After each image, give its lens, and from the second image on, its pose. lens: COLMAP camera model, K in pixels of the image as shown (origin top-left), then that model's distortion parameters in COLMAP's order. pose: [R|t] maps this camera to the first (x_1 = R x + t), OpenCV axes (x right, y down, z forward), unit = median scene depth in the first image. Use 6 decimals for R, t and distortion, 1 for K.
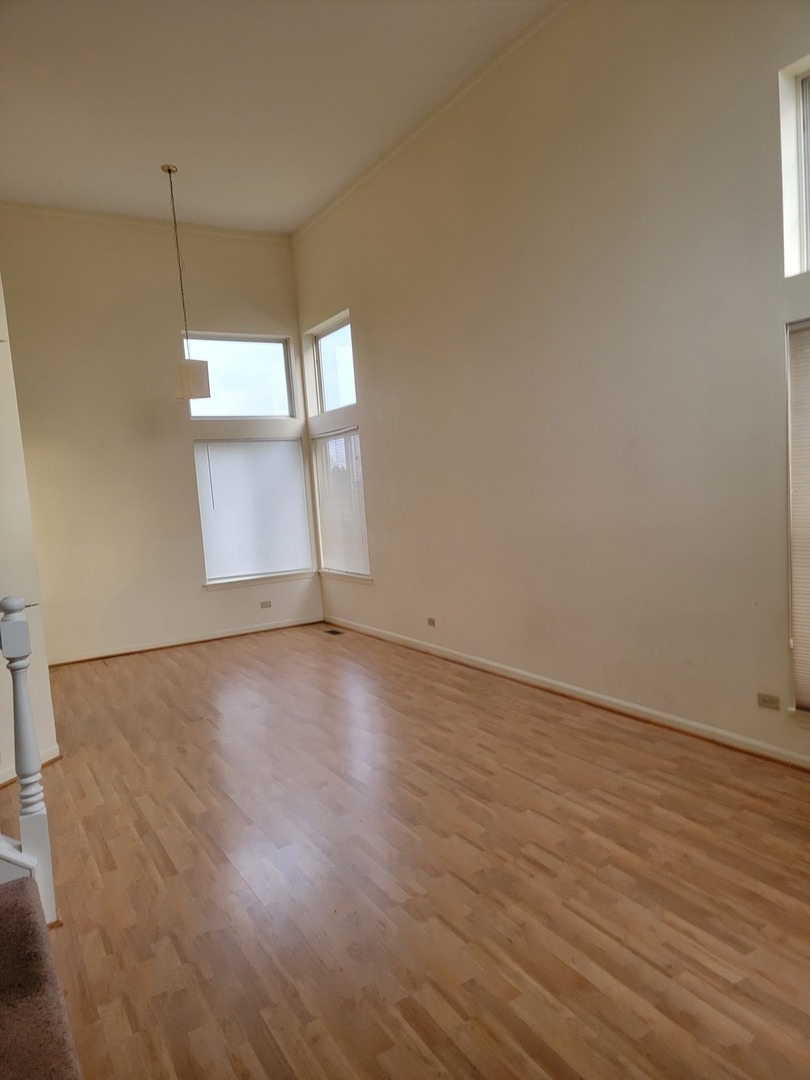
lens RADIAL K [[752.0, 0, 399.2], [0, 752.0, 542.0], [0, 0, 1]] dist [0.042199, -0.028367]
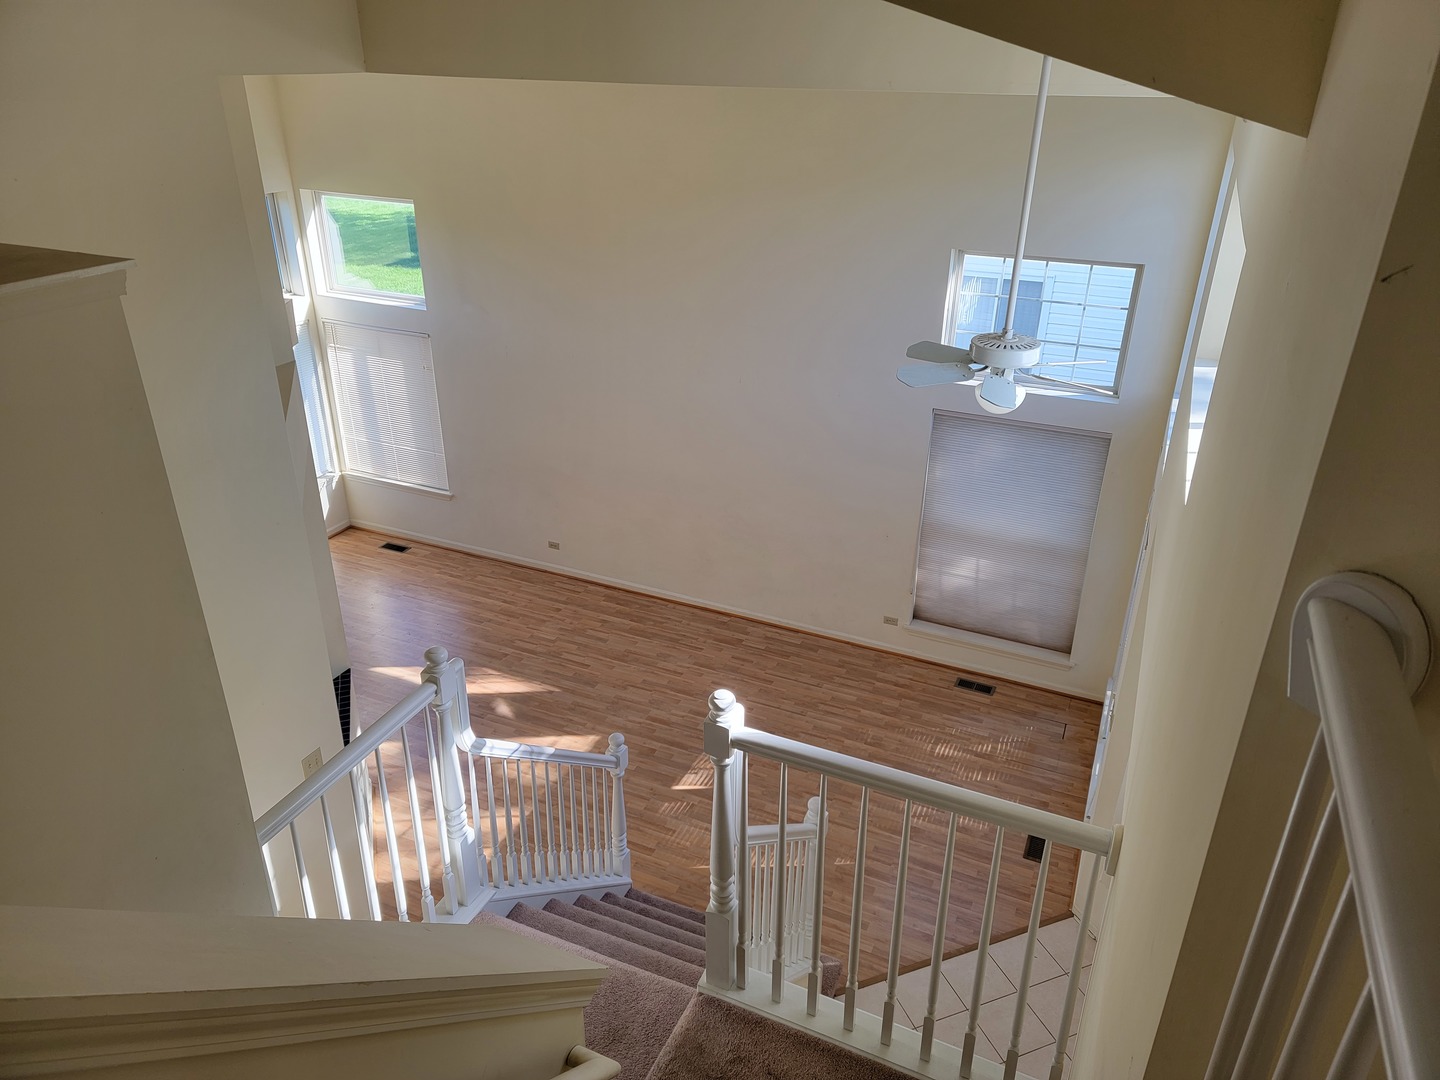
lens RADIAL K [[1002.7, 0, 724.6], [0, 1002.7, 531.2], [0, 0, 1]] dist [0.042199, -0.028367]
pose [[0.802959, -0.193144, 0.563872, -1.045688], [-0.015903, 0.938761, 0.344201, -0.756451], [-0.595822, -0.285347, 0.750715, -0.370973]]
